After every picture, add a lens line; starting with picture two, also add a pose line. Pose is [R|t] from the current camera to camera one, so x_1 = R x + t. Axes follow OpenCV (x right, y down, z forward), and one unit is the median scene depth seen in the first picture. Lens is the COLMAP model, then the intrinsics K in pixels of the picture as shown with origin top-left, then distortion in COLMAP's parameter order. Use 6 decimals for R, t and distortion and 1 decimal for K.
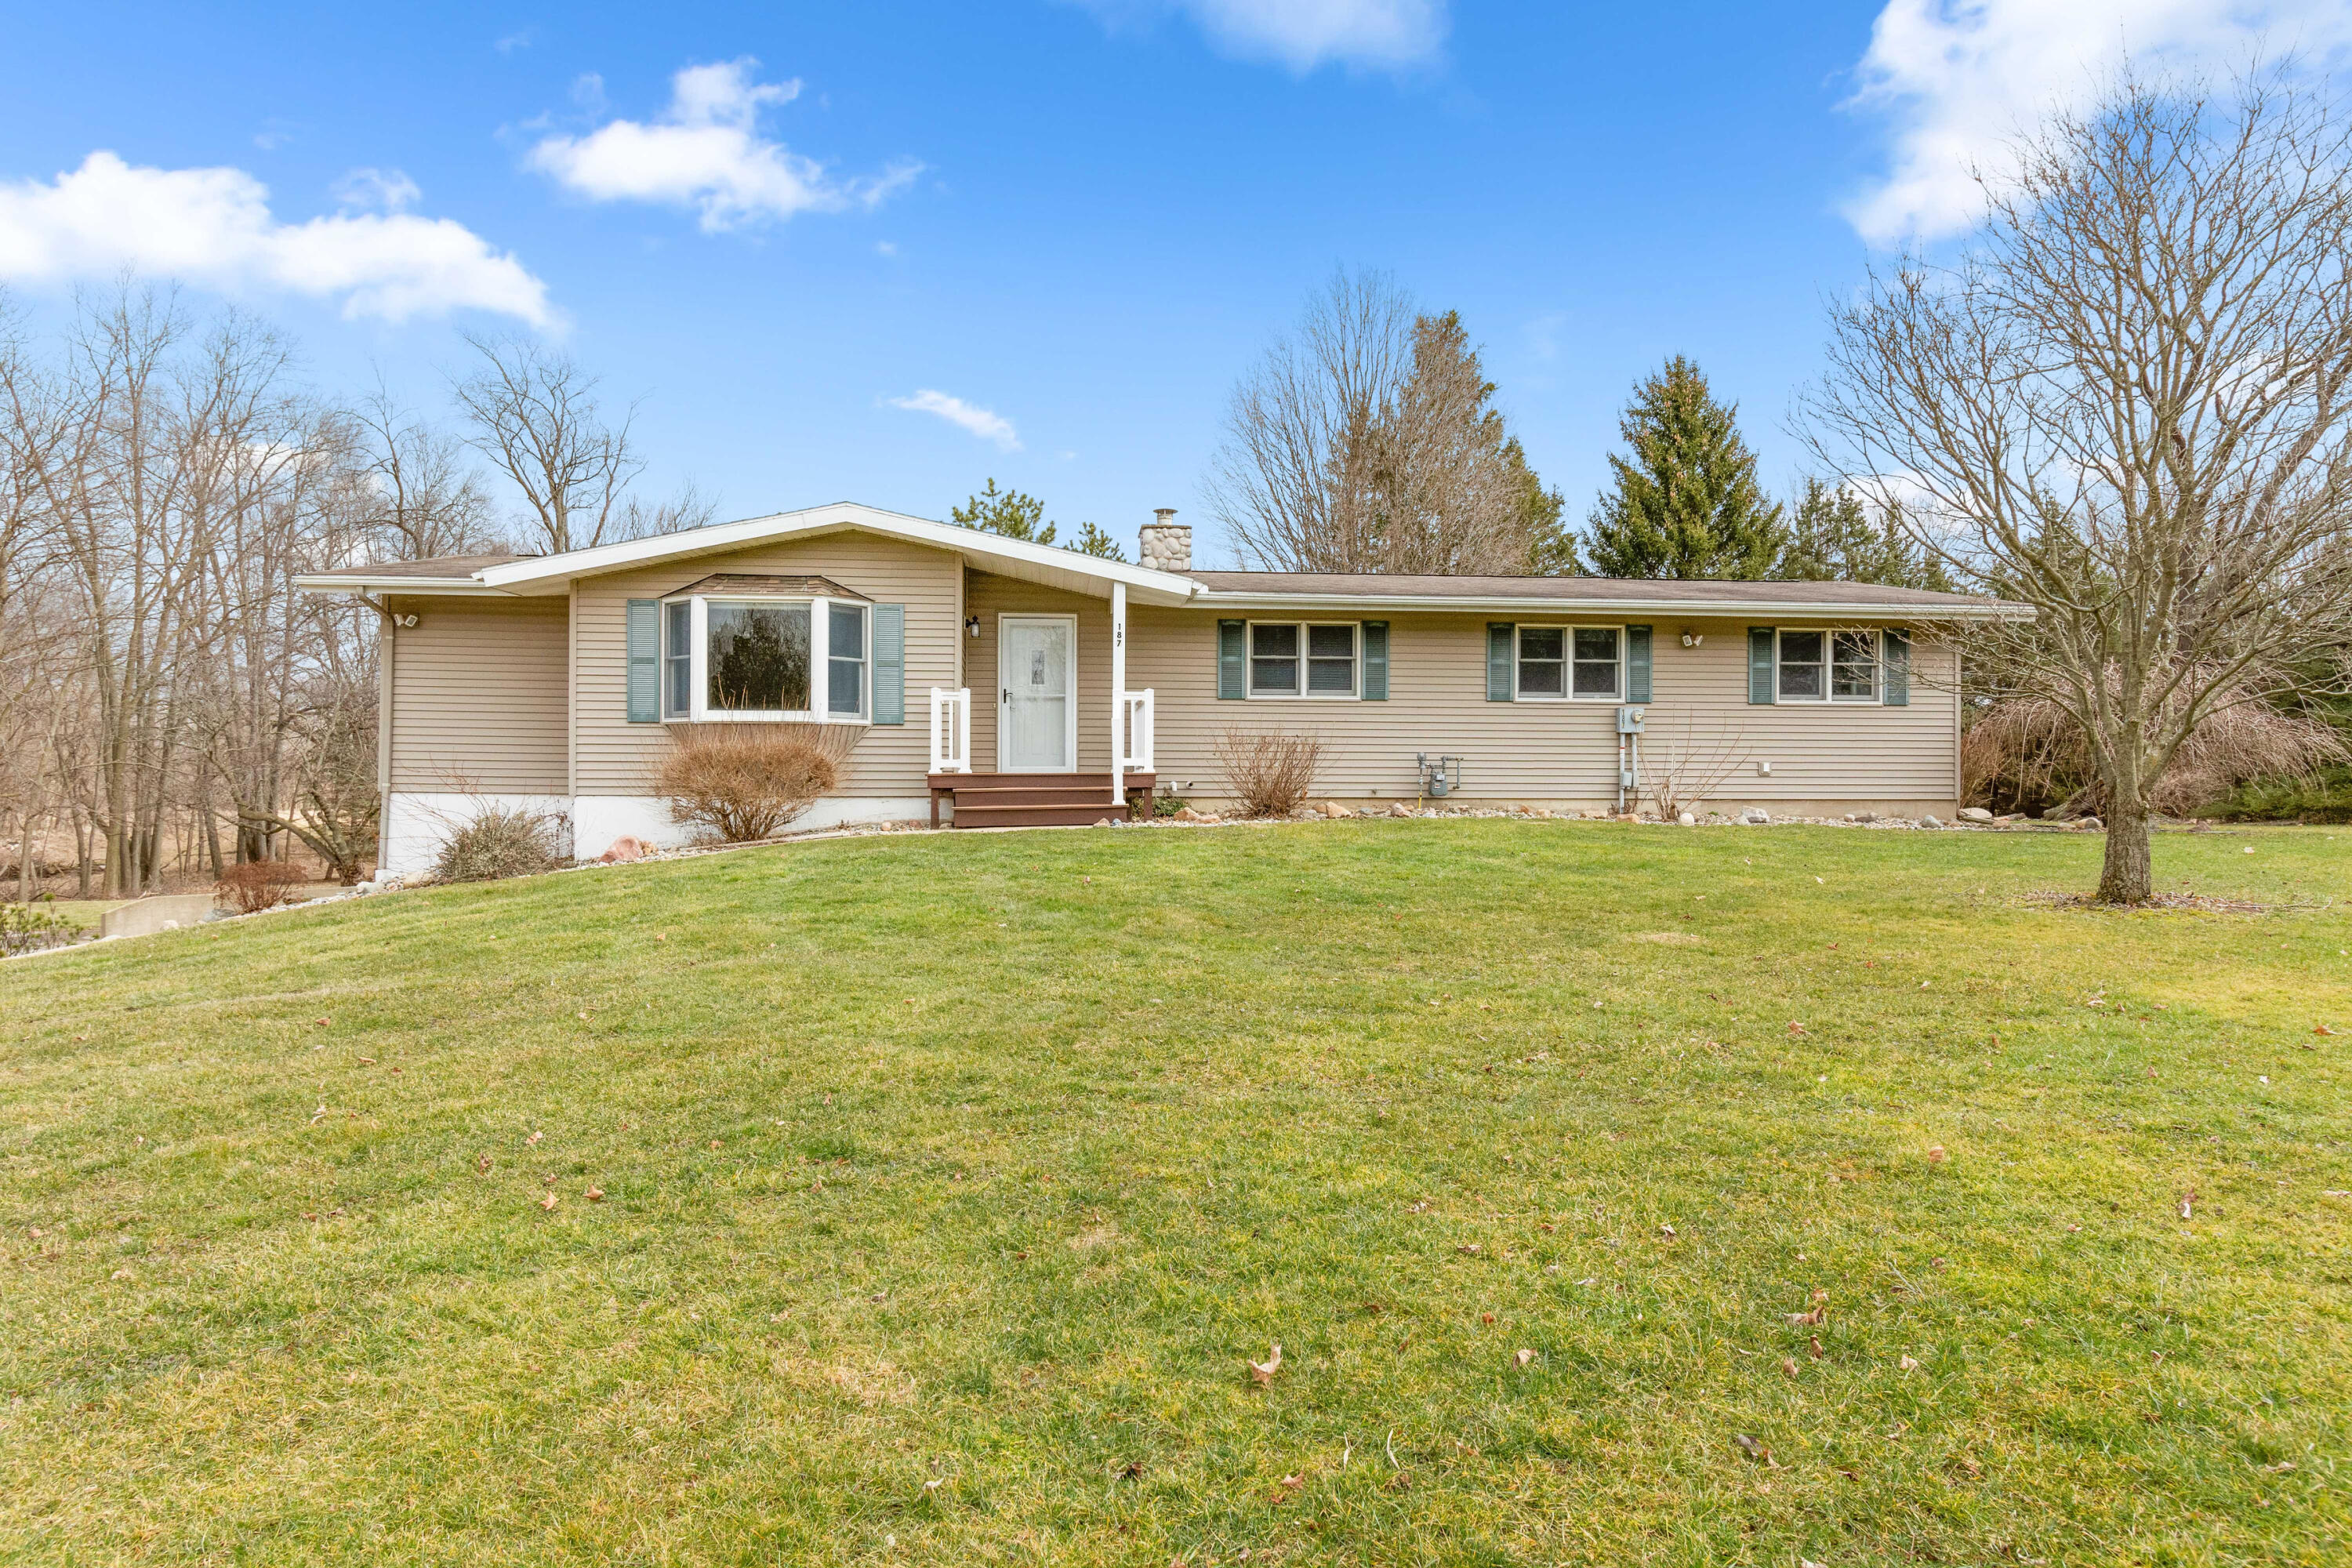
lens RADIAL K [[1424.0, 0, 1163.9], [0, 1424.0, 780.4], [0, 0, 1]] dist [0.003375, 0.000024]
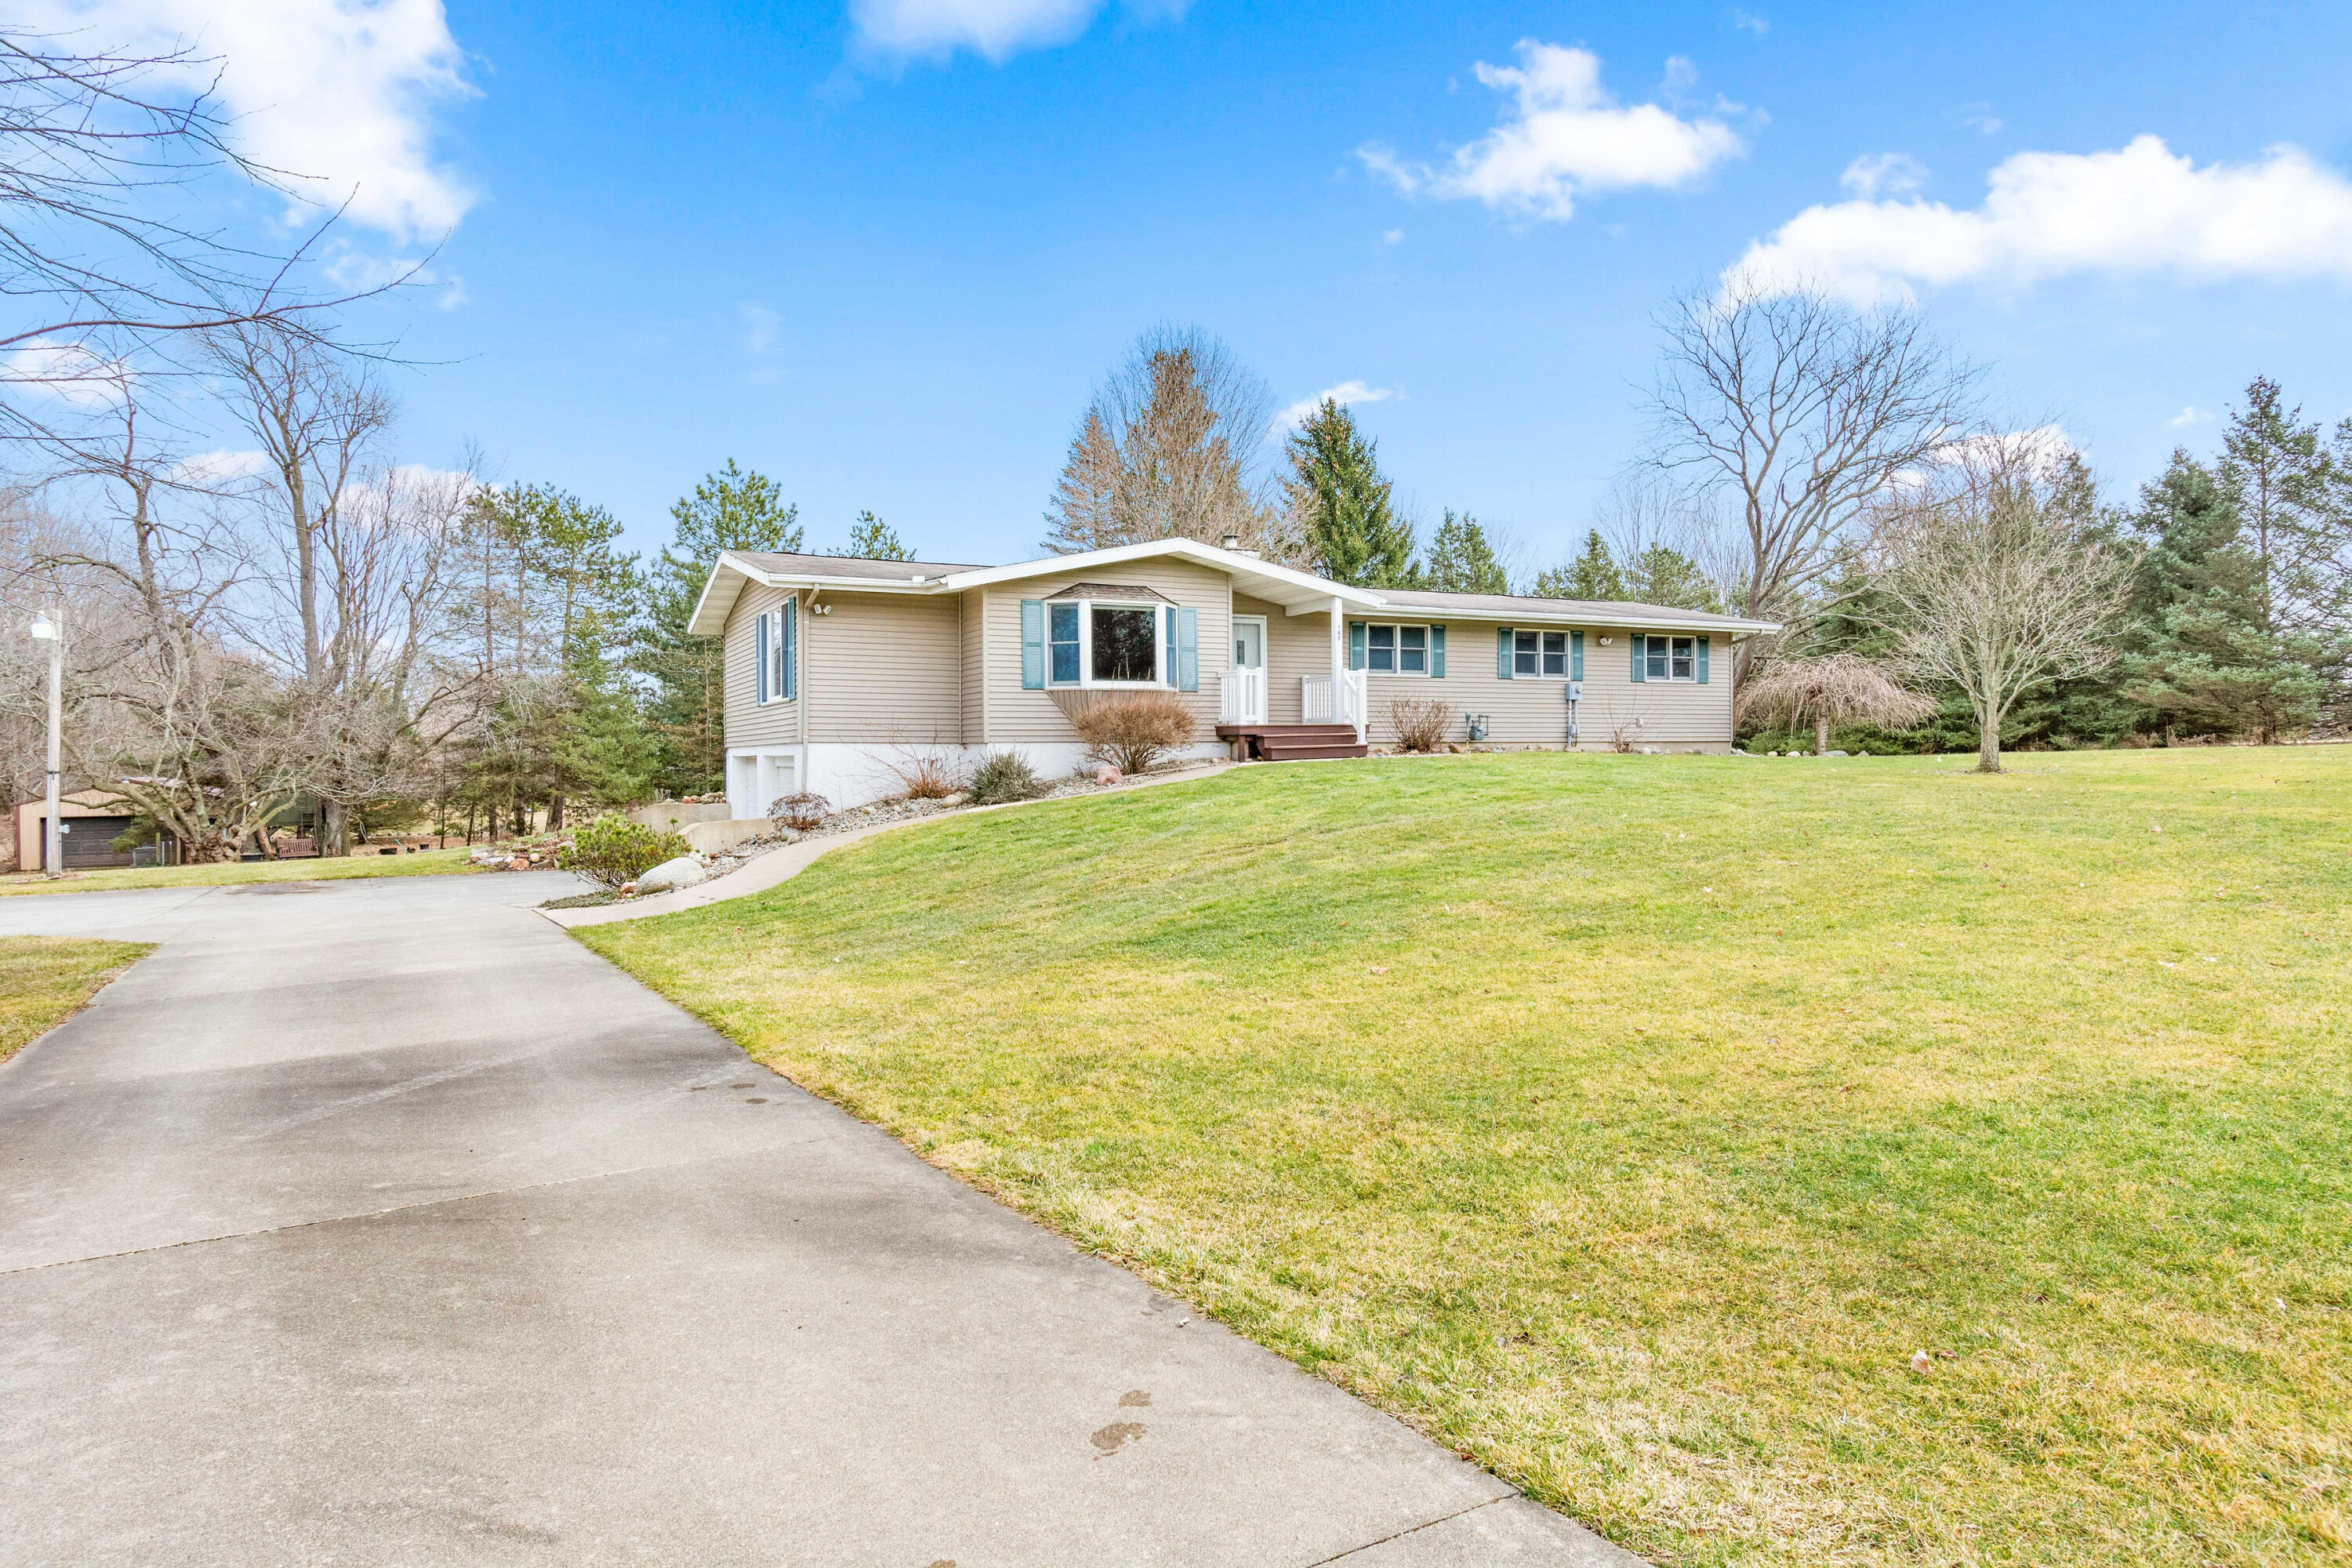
lens RADIAL K [[1424.0, 0, 1169.3], [0, 1424.0, 773.3], [0, 0, 1]] dist [0.003375, 0.000024]
pose [[0.931968, -0.015180, 0.362221, -0.664003], [0.010395, 0.999831, 0.015155, 0.019447], [-0.362390, -0.010359, 0.931969, -0.301711]]
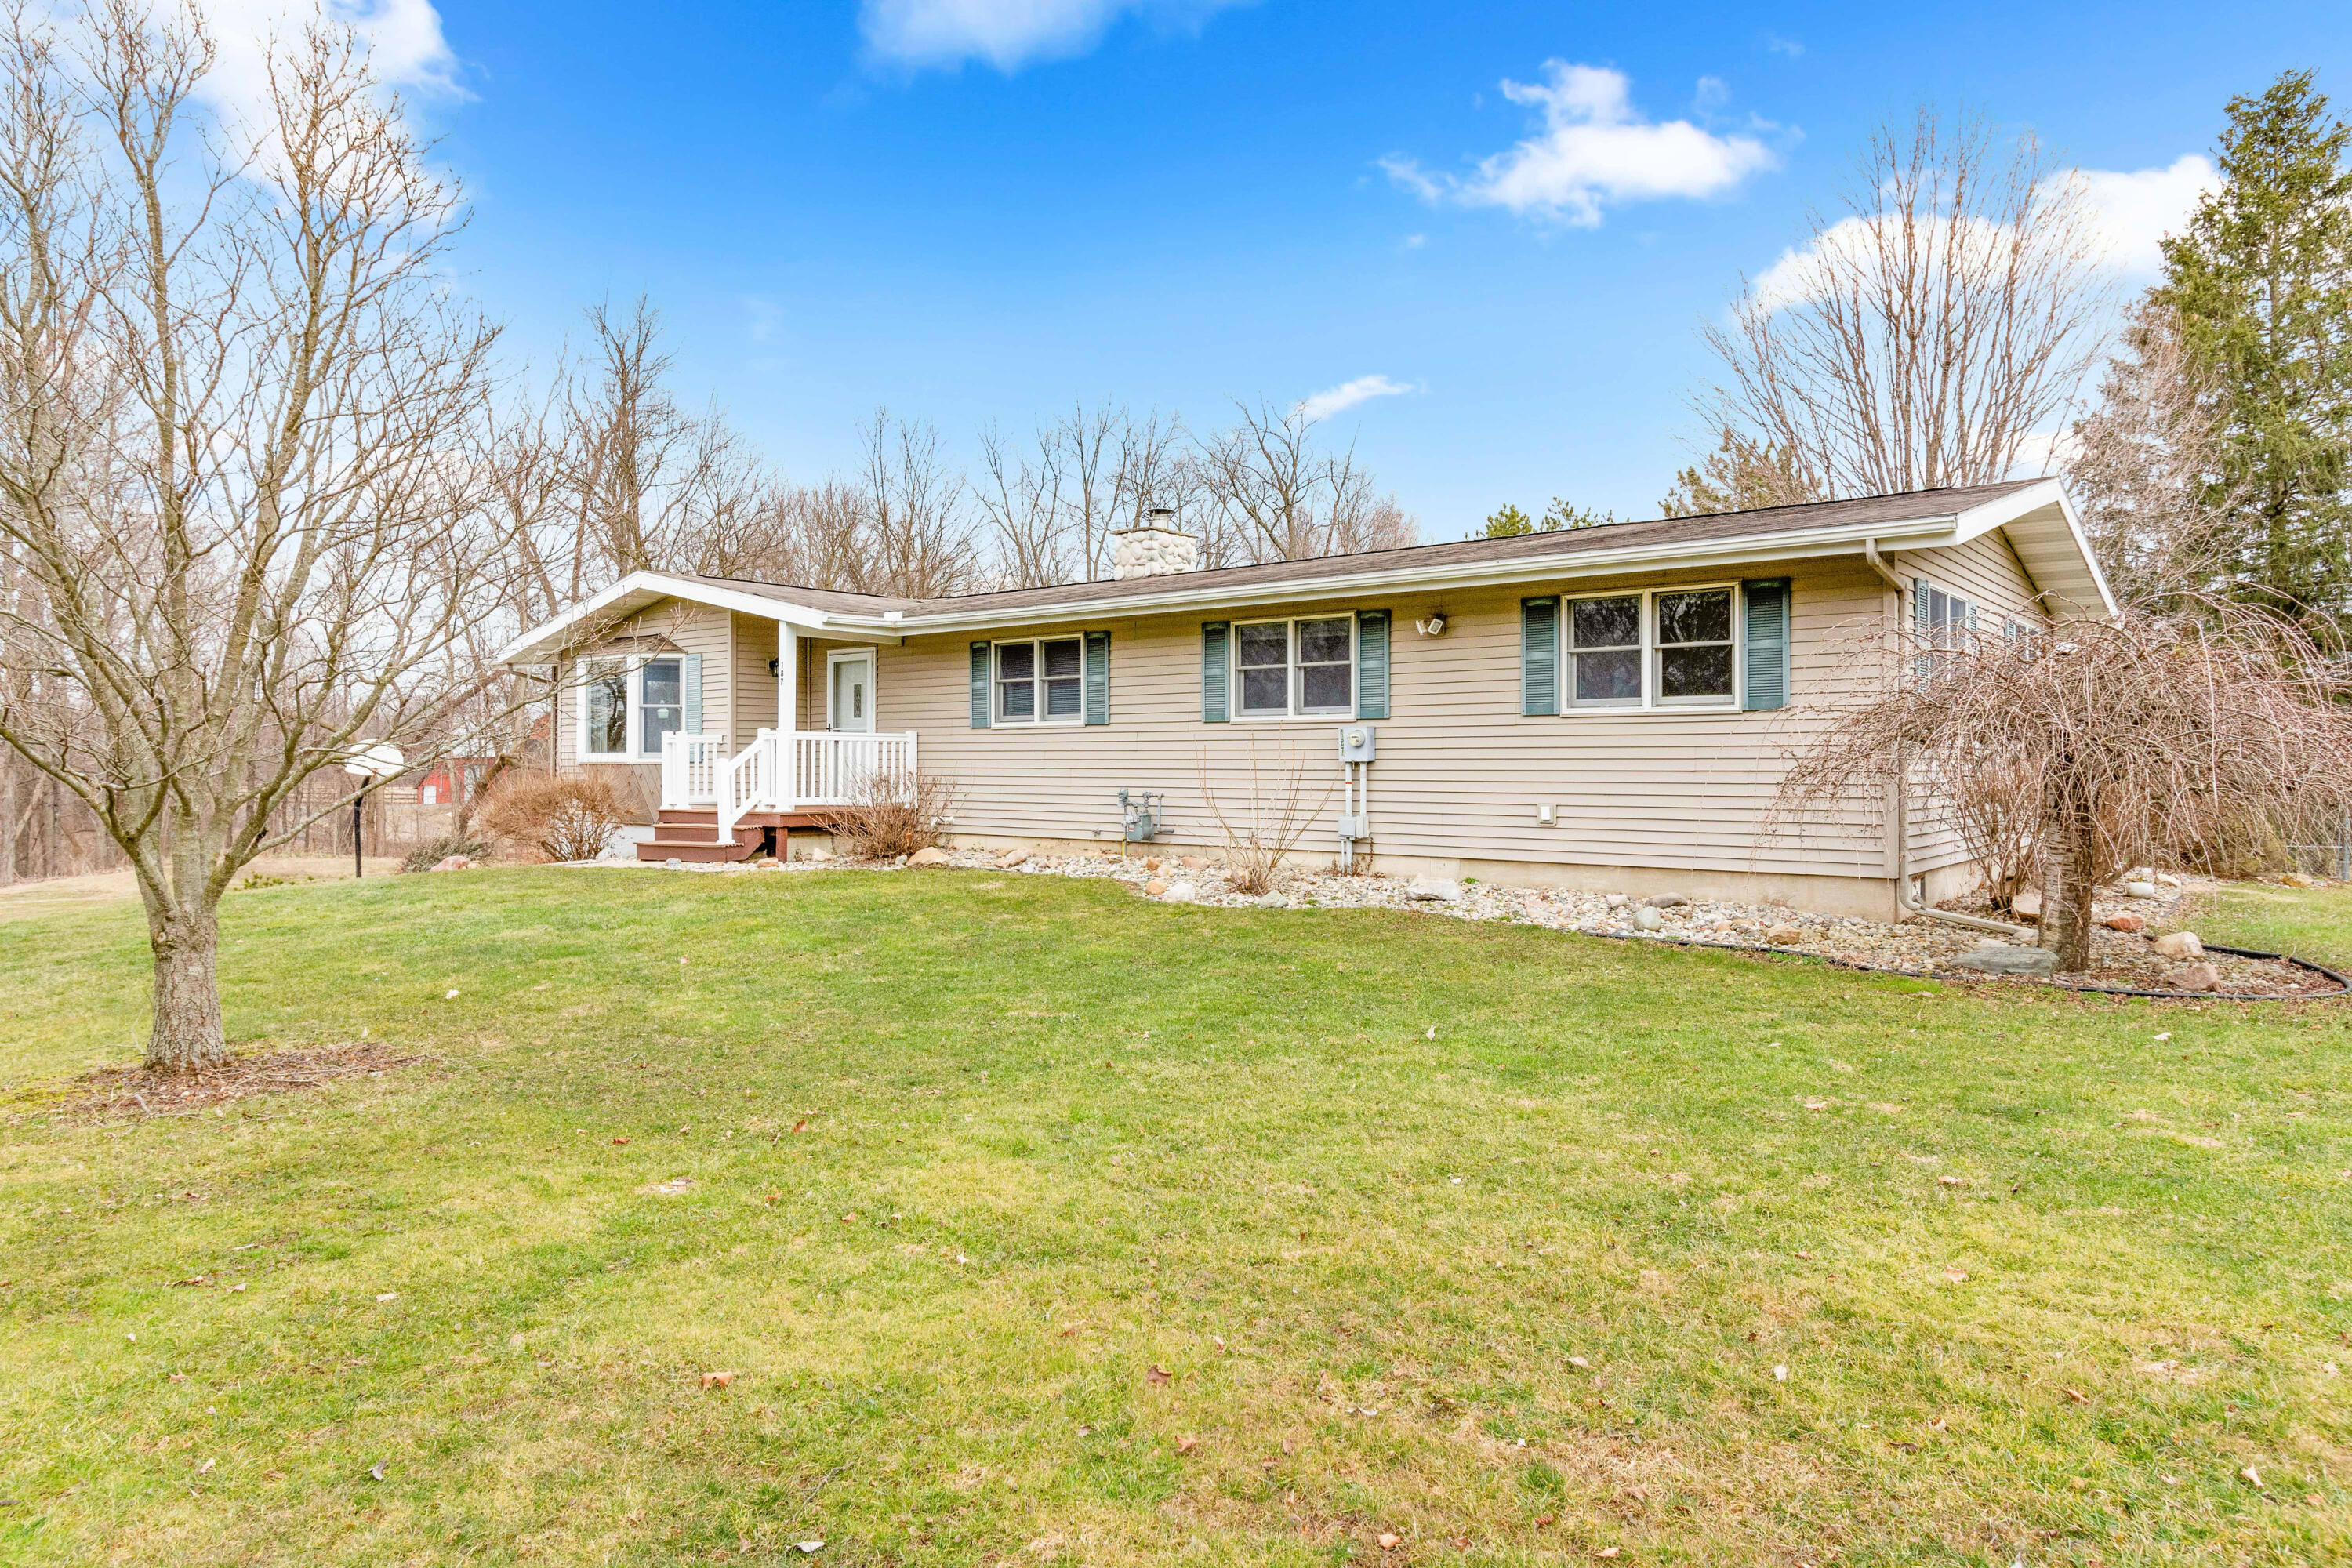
lens RADIAL K [[1424.0, 0, 1179.1], [0, 1424.0, 782.3], [0, 0, 1]] dist [0.003375, 0.000024]
pose [[0.701810, 0.008317, -0.712316, 0.783556], [0.008173, 0.999772, 0.019727, -0.038449], [0.712318, -0.019666, 0.701582, 0.440856]]
